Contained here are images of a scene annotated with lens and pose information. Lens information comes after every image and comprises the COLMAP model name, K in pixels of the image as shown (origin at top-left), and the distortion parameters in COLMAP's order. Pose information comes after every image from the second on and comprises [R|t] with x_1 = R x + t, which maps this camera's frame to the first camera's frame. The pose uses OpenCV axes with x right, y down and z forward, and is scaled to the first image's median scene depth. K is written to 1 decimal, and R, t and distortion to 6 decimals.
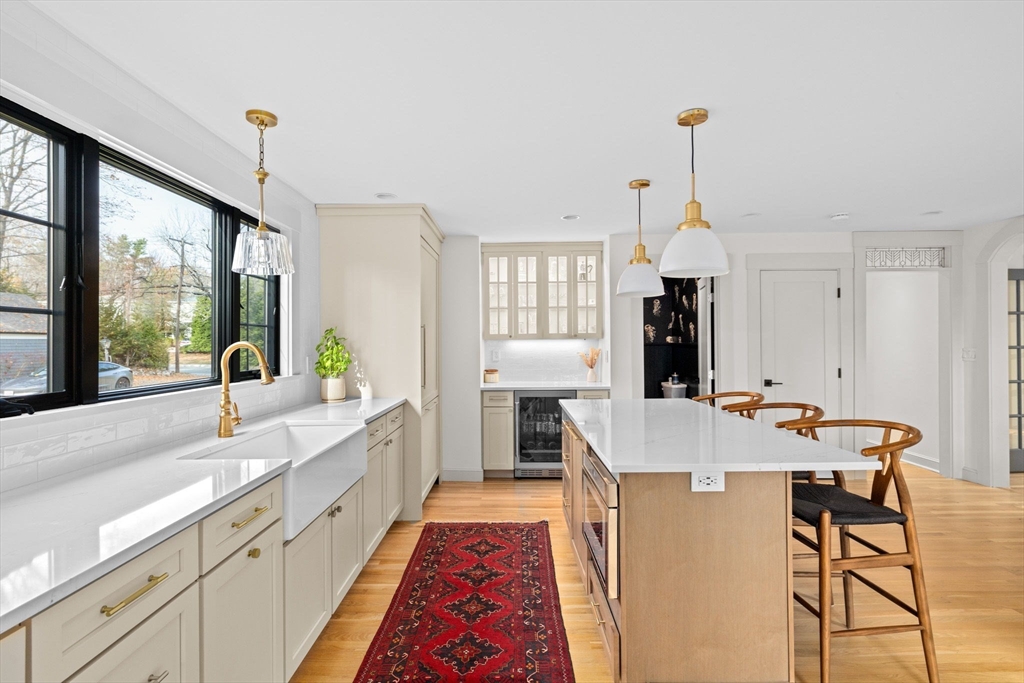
lens RADIAL K [[491.8, 0, 510.3], [0, 491.8, 339.9], [0, 0, 1]] dist [0.001975, 0.001134]
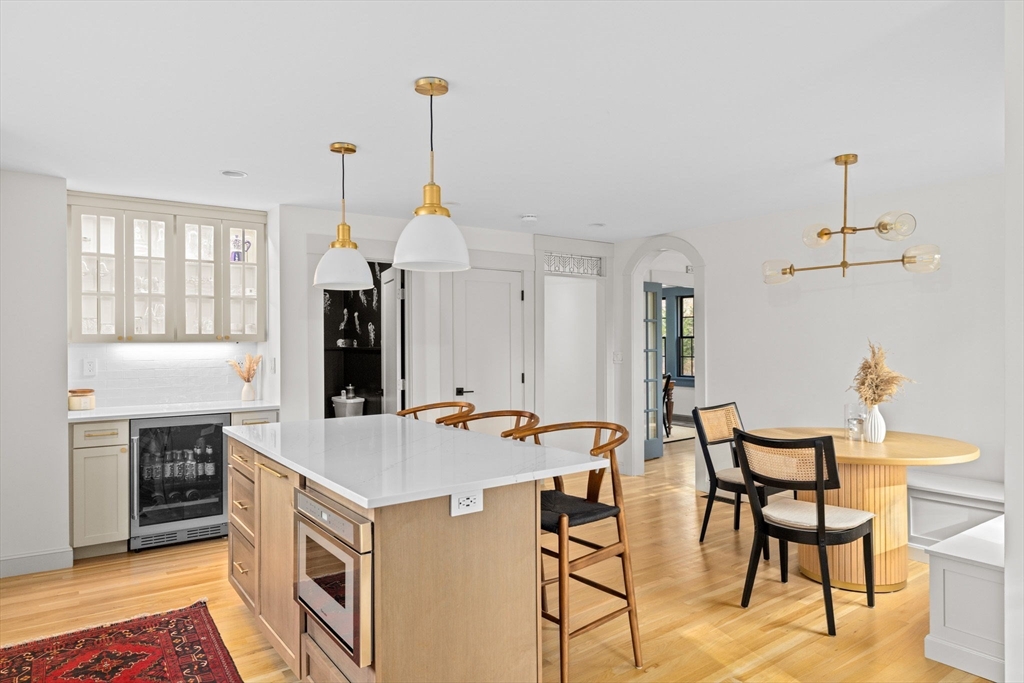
lens RADIAL K [[628.8, 0, 510.8], [0, 628.8, 342.4], [0, 0, 1]] dist [0.003333, 0.000623]
pose [[0.808423, 0.003126, 0.588593, -0.105022], [-0.001954, 0.999995, -0.002627, 0.000023], [-0.588598, 0.000974, 0.808425, 0.016048]]
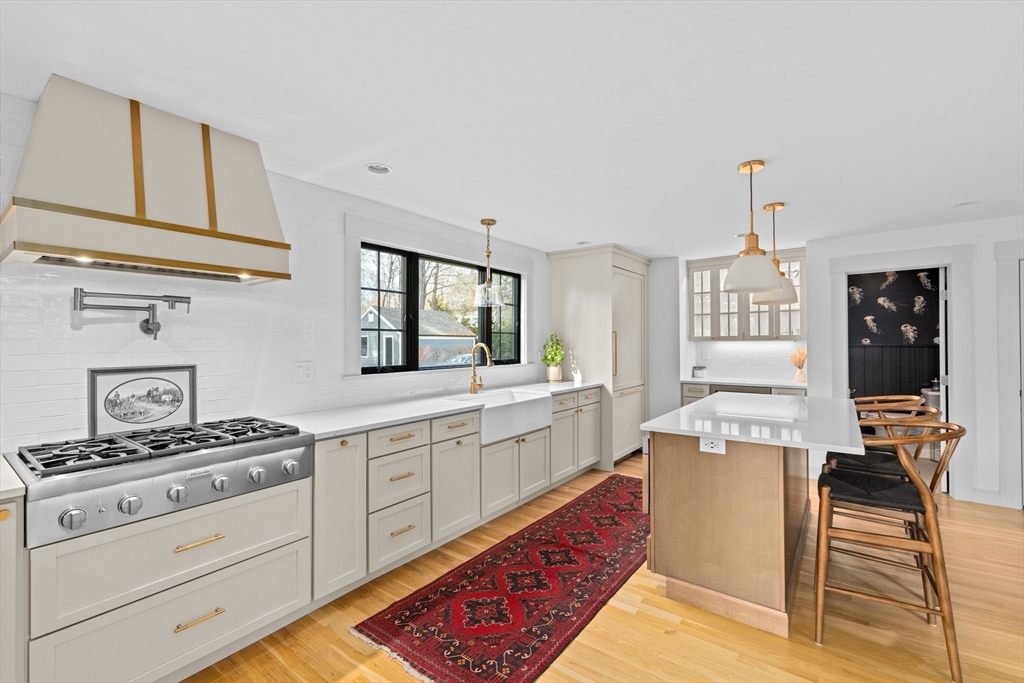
lens RADIAL K [[443.3, 0, 515.0], [0, 443.3, 341.8], [0, 0, 1]] dist [0.003174, 0.000383]
pose [[0.805442, 0.003345, -0.592665, 0.353671], [0.000187, 0.999983, 0.005899, -0.007571], [0.592674, -0.004862, 0.805427, -0.175675]]
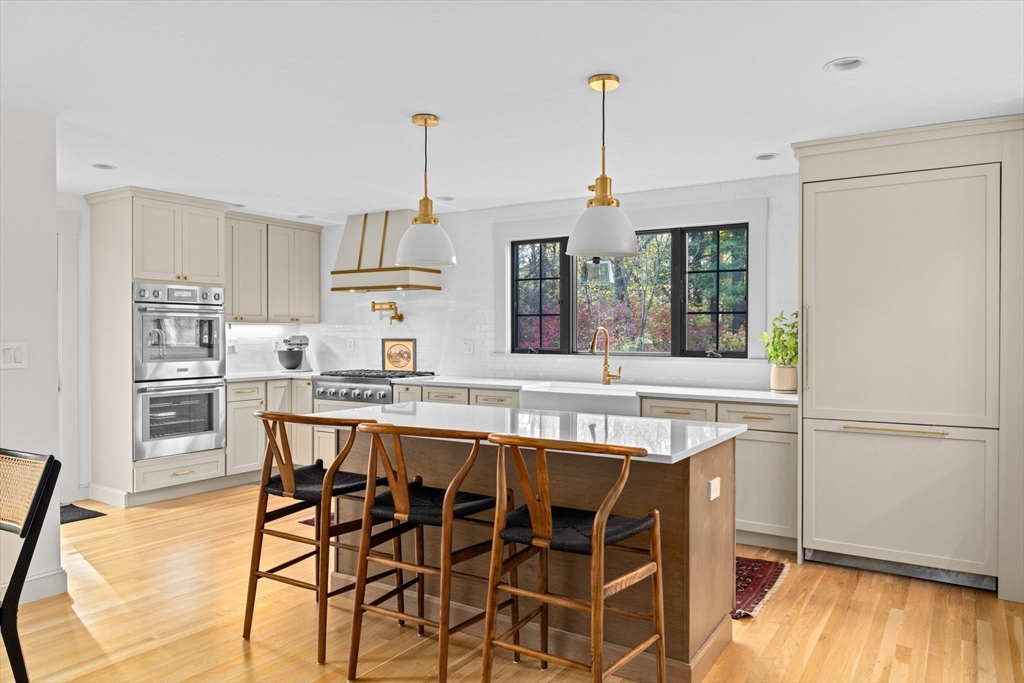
lens RADIAL K [[720.6, 0, 509.6], [0, 720.6, 341.2], [0, 0, 1]] dist [0.035713, -0.000869]
pose [[-0.539531, 0.013253, -0.841862, 1.039252], [0.001464, 0.999889, 0.014803, 0.009218], [0.841965, 0.006754, -0.539490, 1.288861]]
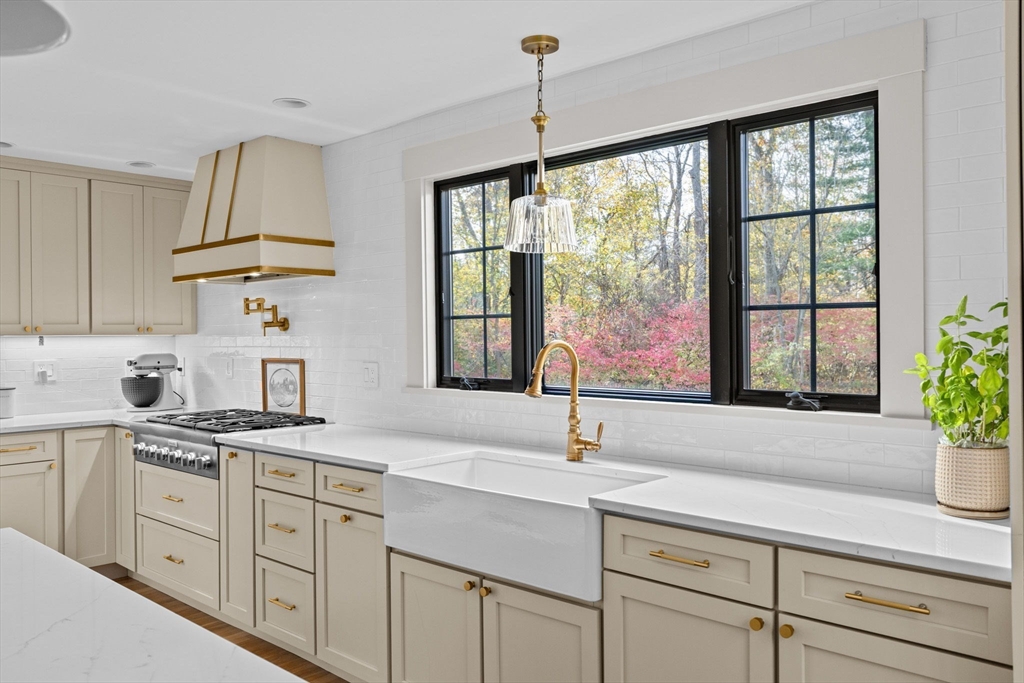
lens RADIAL K [[806.6, 0, 506.3], [0, 806.6, 334.5], [0, 0, 1]] dist [0.019464, -0.032695]
pose [[-0.686356, 0.008462, -0.727217, 0.277513], [0.012145, 0.999926, 0.000173, -0.004472], [0.727165, -0.008714, -0.686408, 1.147219]]
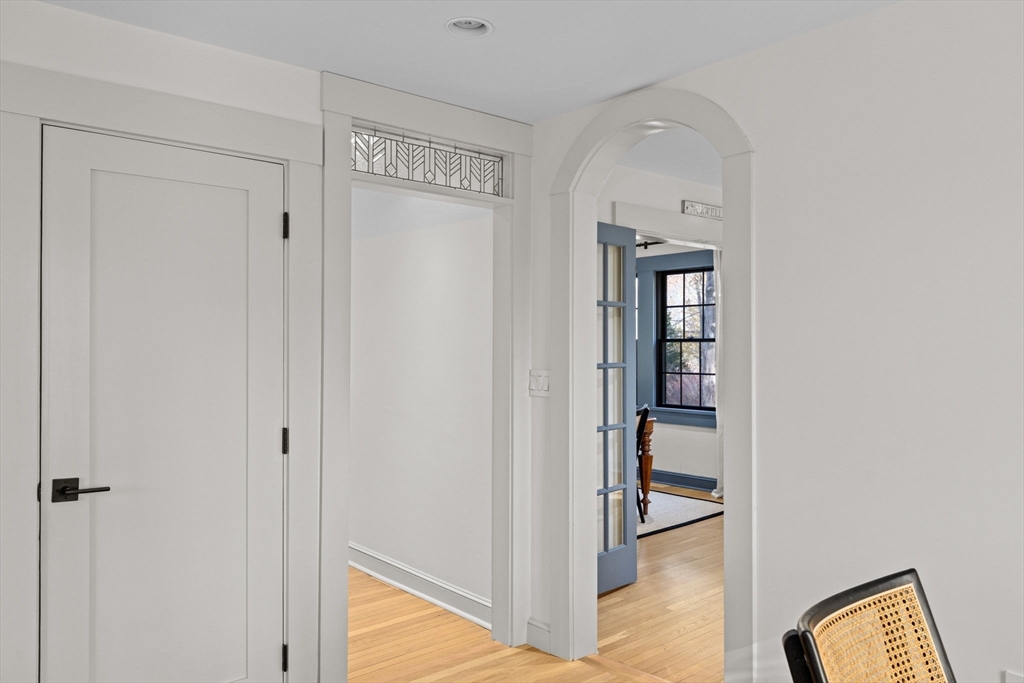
lens RADIAL K [[720.6, 0, 518.5], [0, 720.6, 344.1], [0, 0, 1]] dist [0.035713, -0.000869]
pose [[0.754182, 0.009999, 0.656589, 0.575655], [-0.006864, 0.999949, -0.007343, -0.003708], [-0.656629, 0.001032, 0.754213, 0.613595]]
